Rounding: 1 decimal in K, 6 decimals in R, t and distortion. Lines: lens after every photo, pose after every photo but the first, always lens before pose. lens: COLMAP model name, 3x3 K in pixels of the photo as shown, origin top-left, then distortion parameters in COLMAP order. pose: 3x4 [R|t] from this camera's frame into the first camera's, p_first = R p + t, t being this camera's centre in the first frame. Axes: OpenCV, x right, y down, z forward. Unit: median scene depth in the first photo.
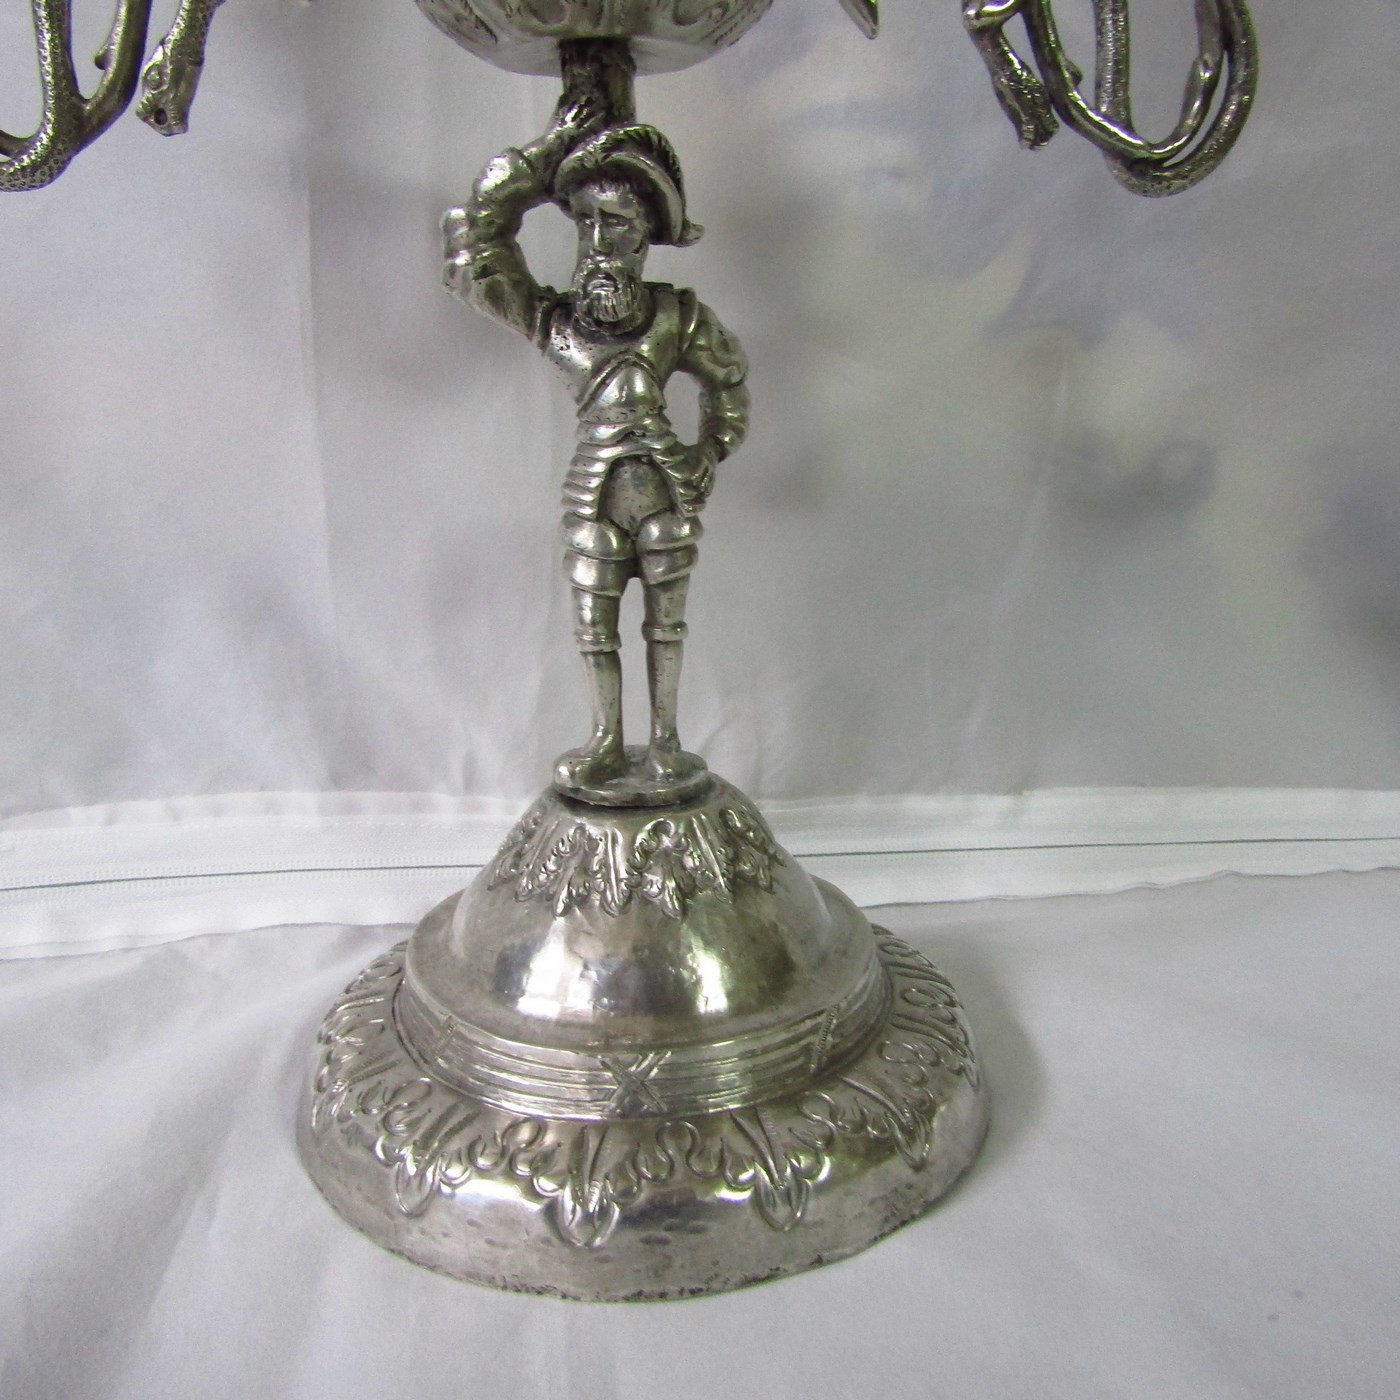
lens RADIAL K [[1307.8, 0, 698.0], [0, 1307.8, 698.4], [0, 0, 1]] dist [-0.005518, 0.000000]
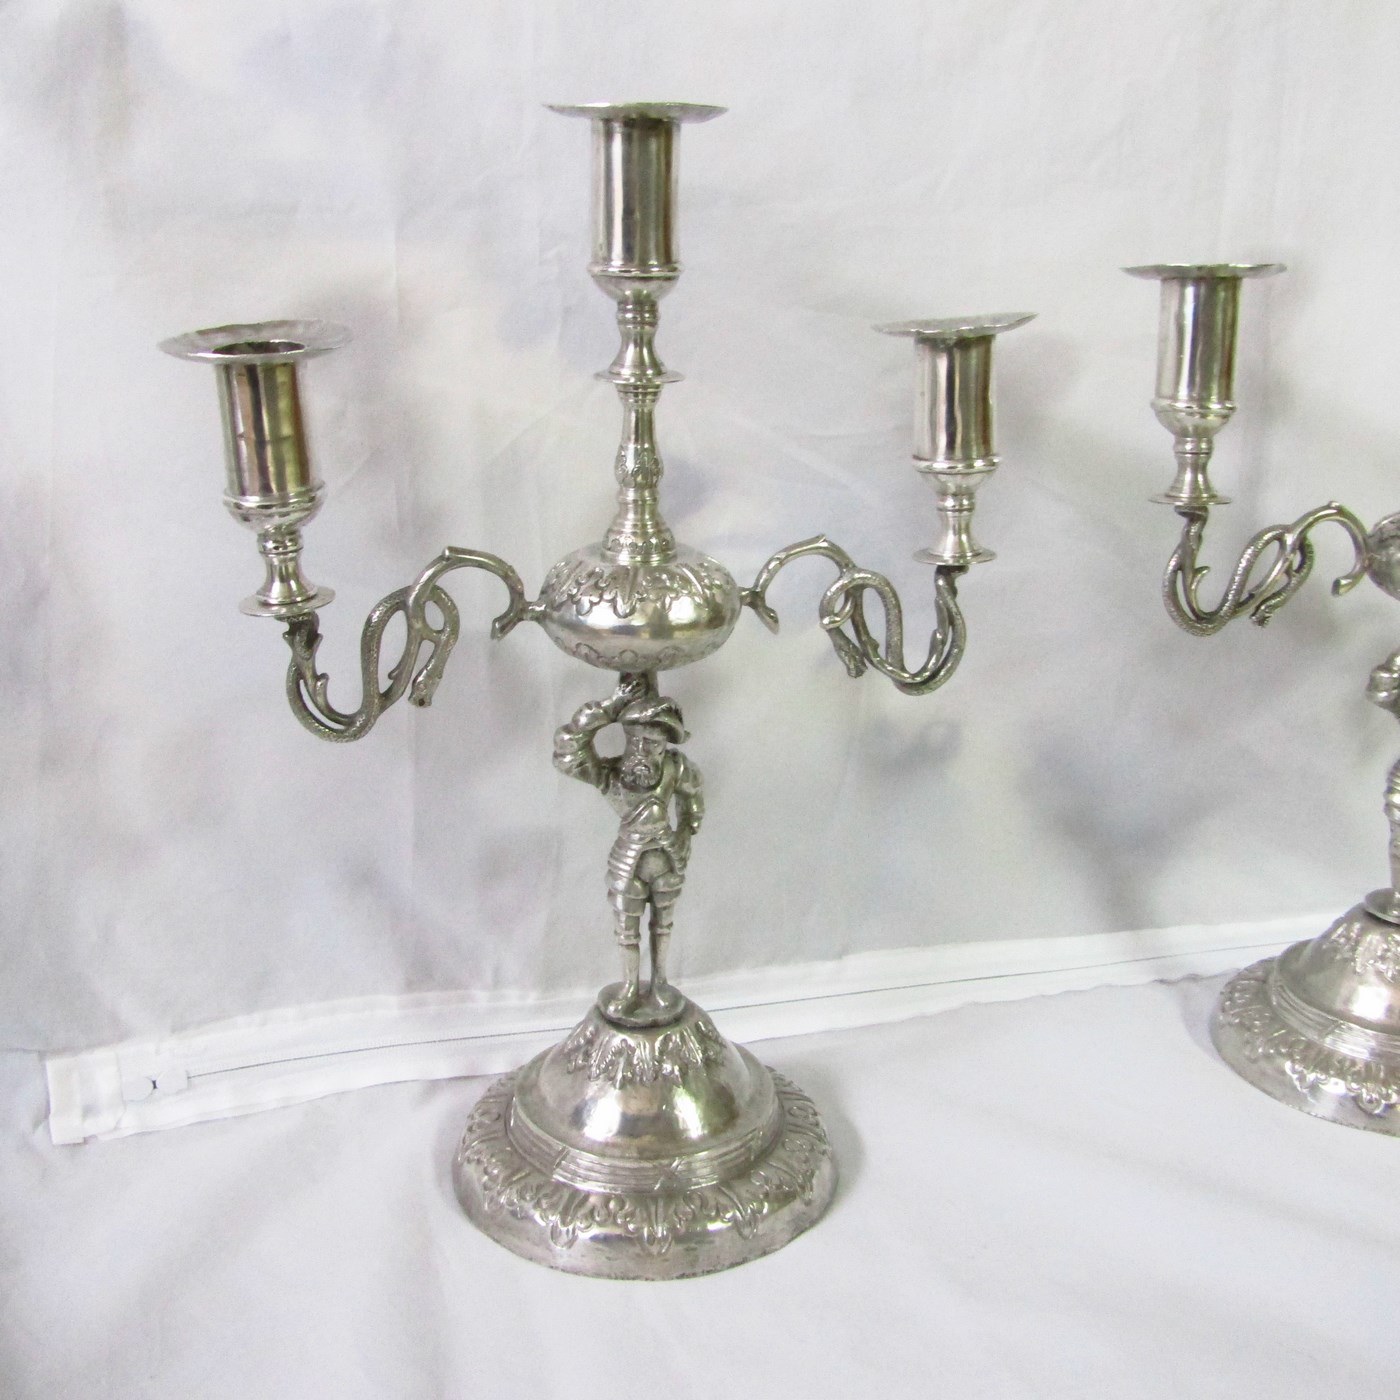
lens RADIAL K [[1708.3, 0, 694.2], [0, 1708.3, 708.1], [0, 0, 1]] dist [-0.020798, 0.000000]
pose [[0.982266, -0.029610, 0.185142, -0.435873], [0.019169, 0.998137, 0.057930, -0.520612], [-0.186512, -0.053354, 0.981003, -1.400276]]
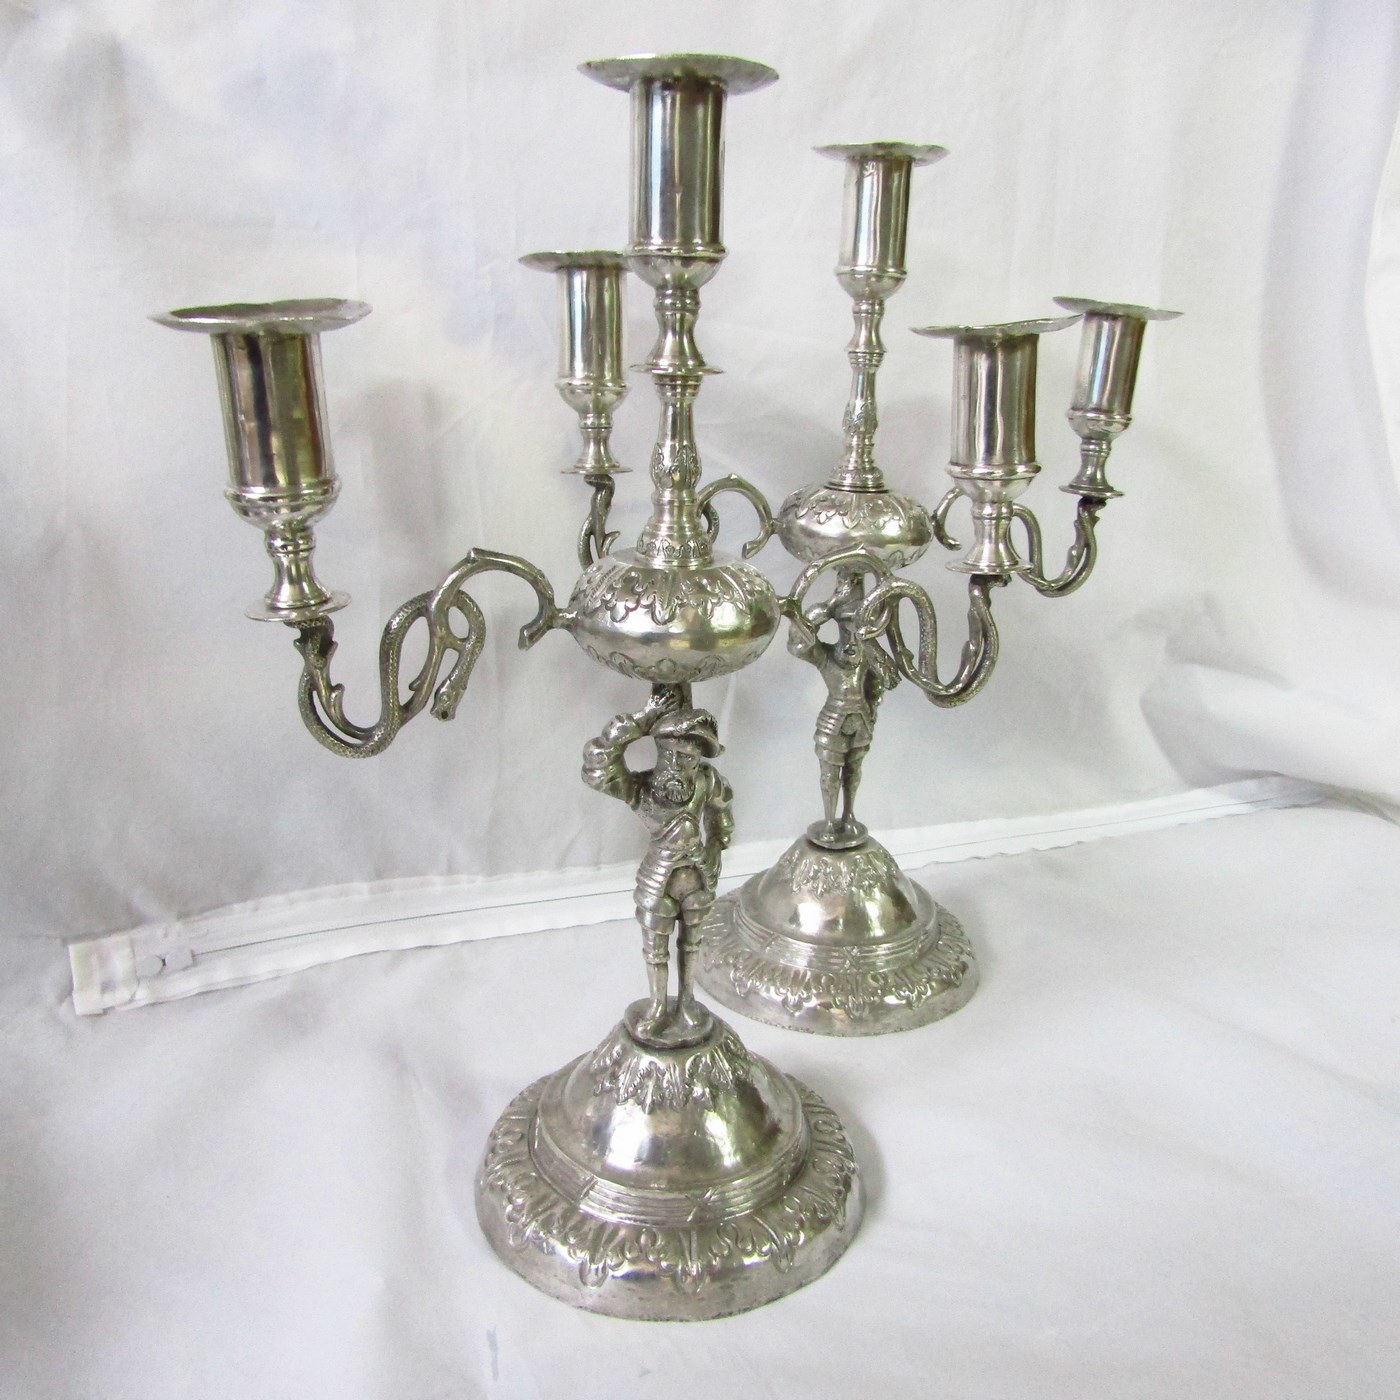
lens RADIAL K [[1307.8, 0, 693.5], [0, 1307.8, 706.7], [0, 0, 1]] dist [-0.005518, 0.000000]
pose [[0.975089, -0.028109, 0.220026, -0.427441], [0.017295, 0.998553, 0.050920, -0.491806], [-0.221139, -0.045846, 0.974164, -0.764144]]
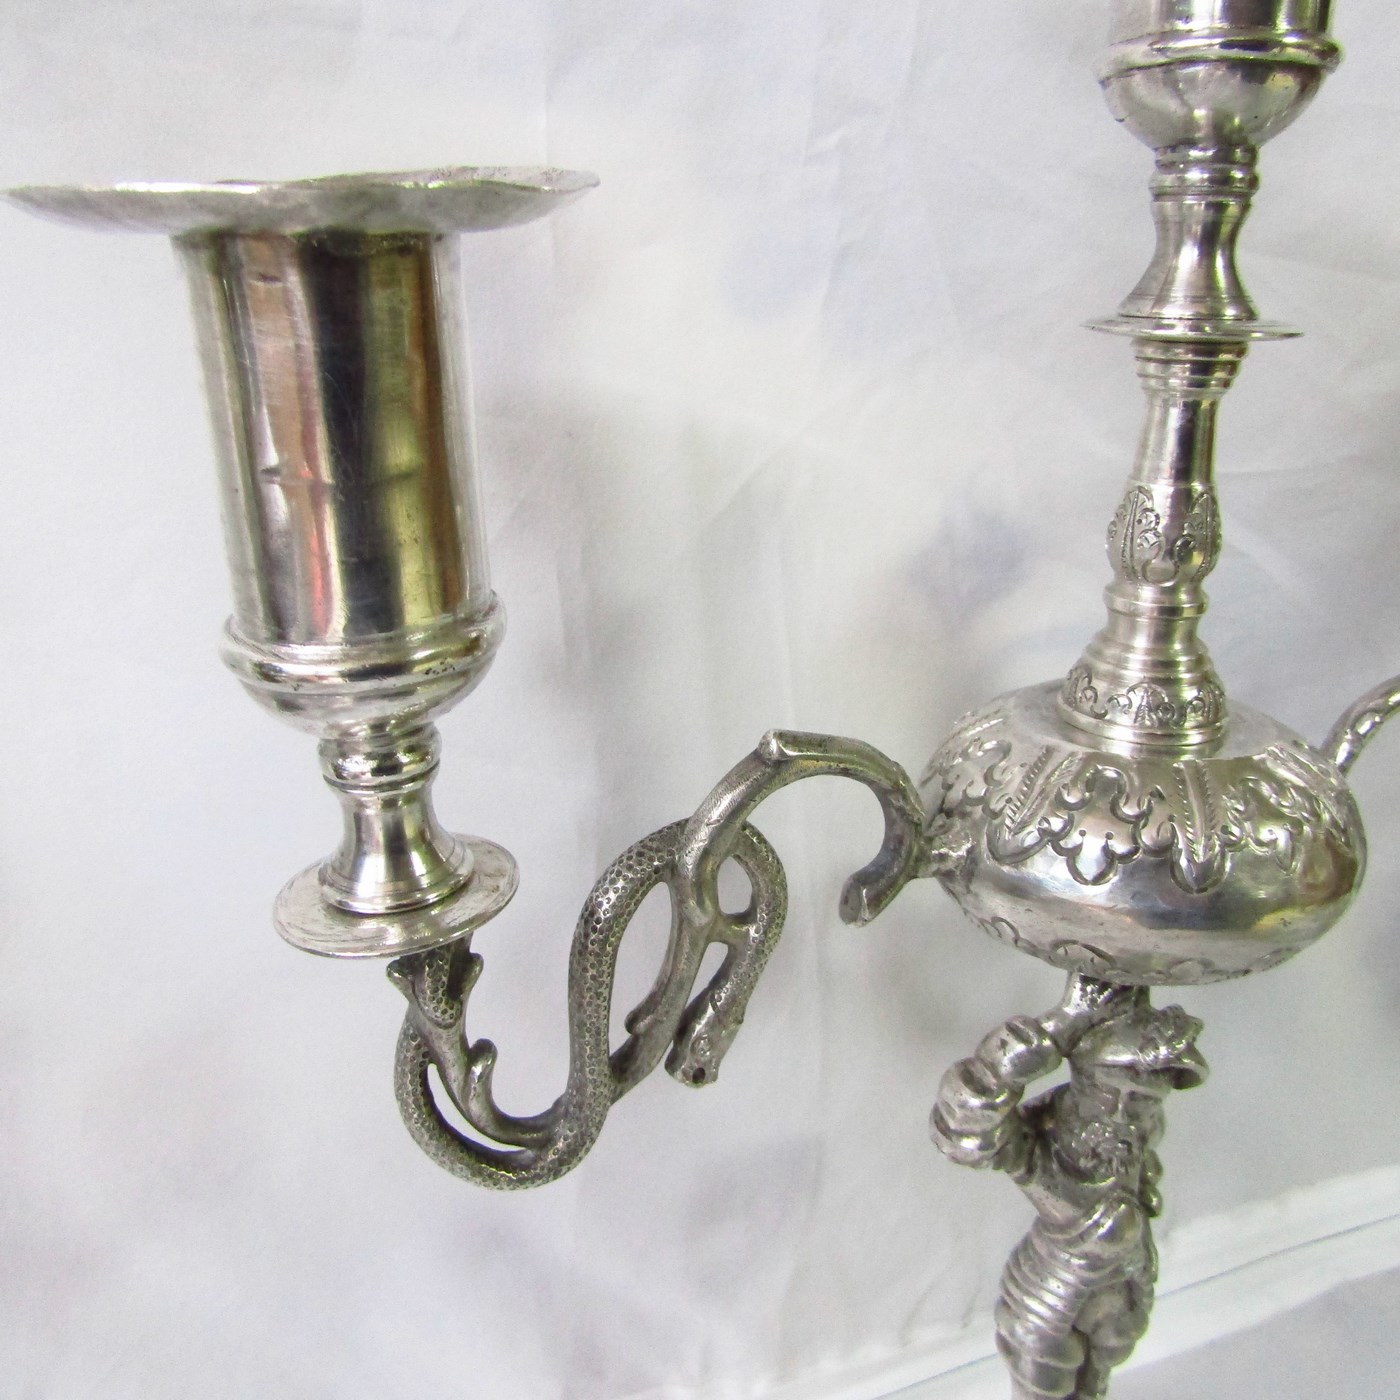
lens RADIAL K [[1307.8, 0, 700.8], [0, 1307.8, 708.0], [0, 0, 1]] dist [-0.005518, 0.000000]
pose [[0.964837, -0.059064, 0.256128, -0.555071], [0.043574, 0.996885, 0.065741, -0.670438], [-0.259213, -0.052268, 0.964405, 0.169139]]
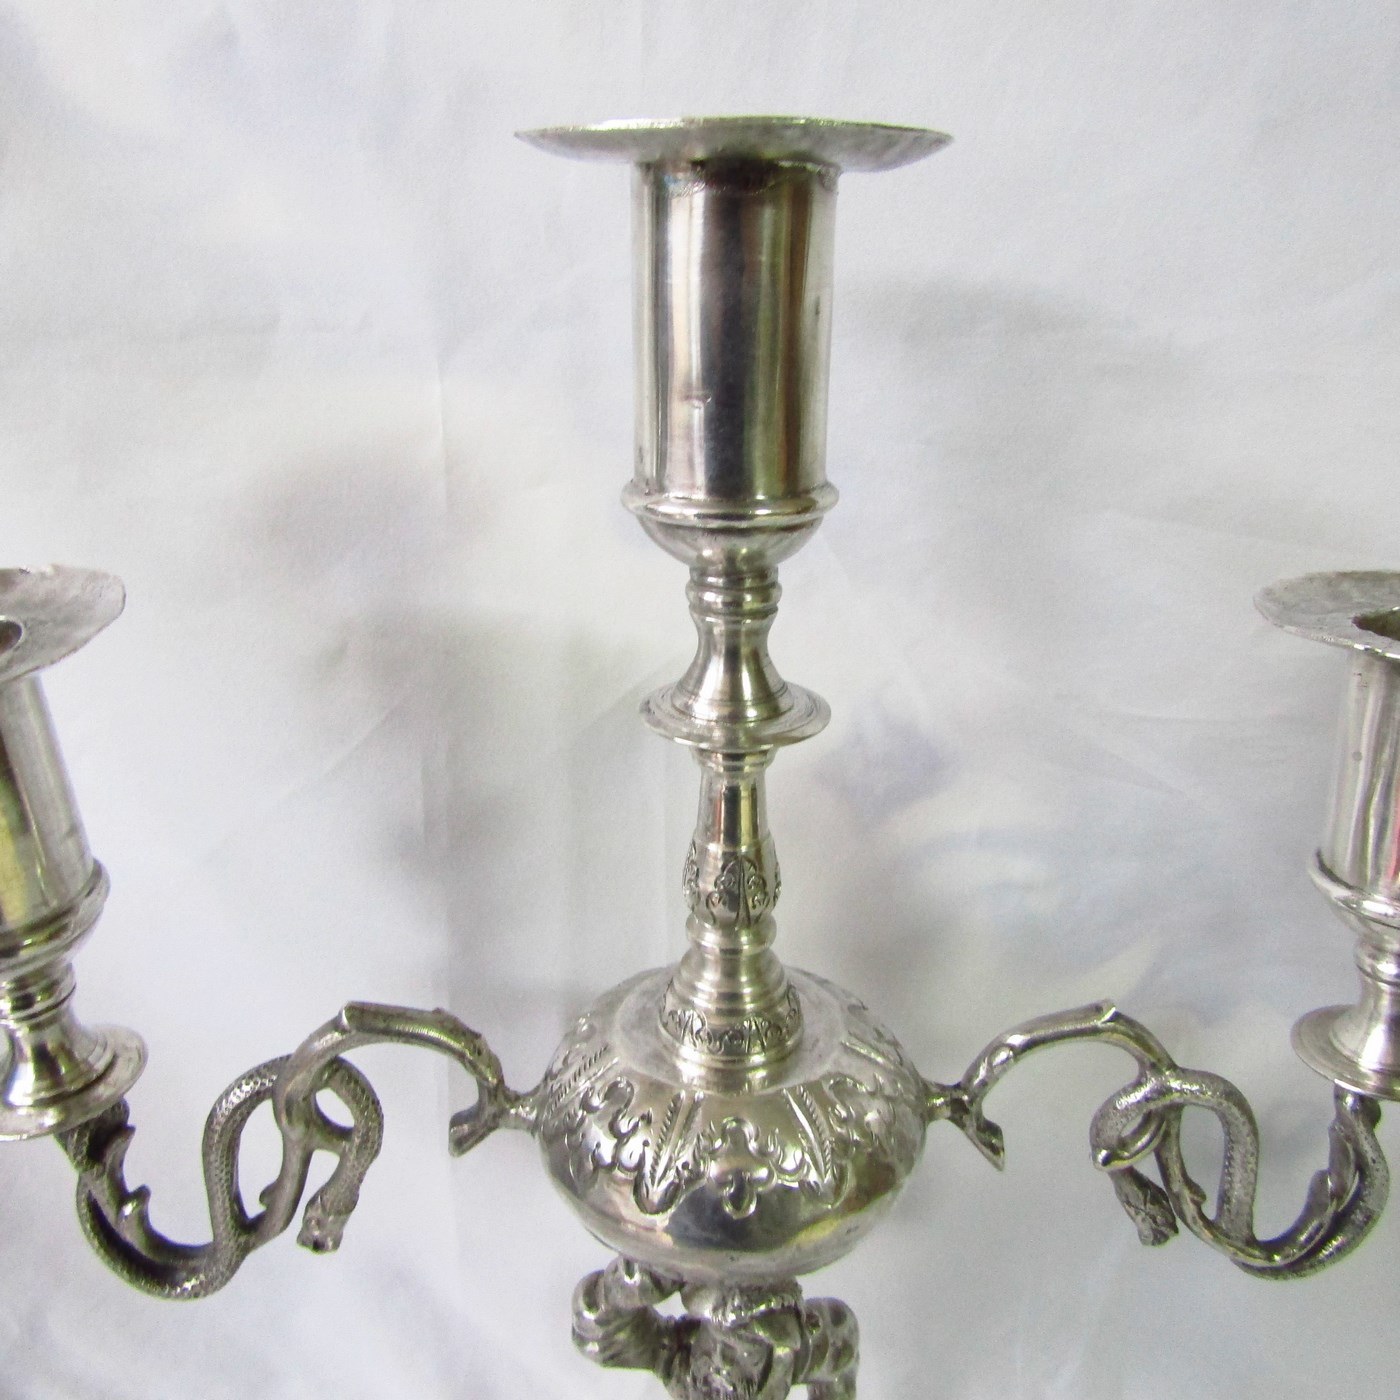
lens RADIAL K [[1307.8, 0, 698.5], [0, 1307.8, 713.2], [0, 0, 1]] dist [-0.005518, 0.000000]
pose [[0.995504, 0.055304, -0.076895, -0.038579], [-0.046225, 0.992265, 0.115209, -0.920737], [0.082672, -0.111137, 0.990361, 0.010136]]
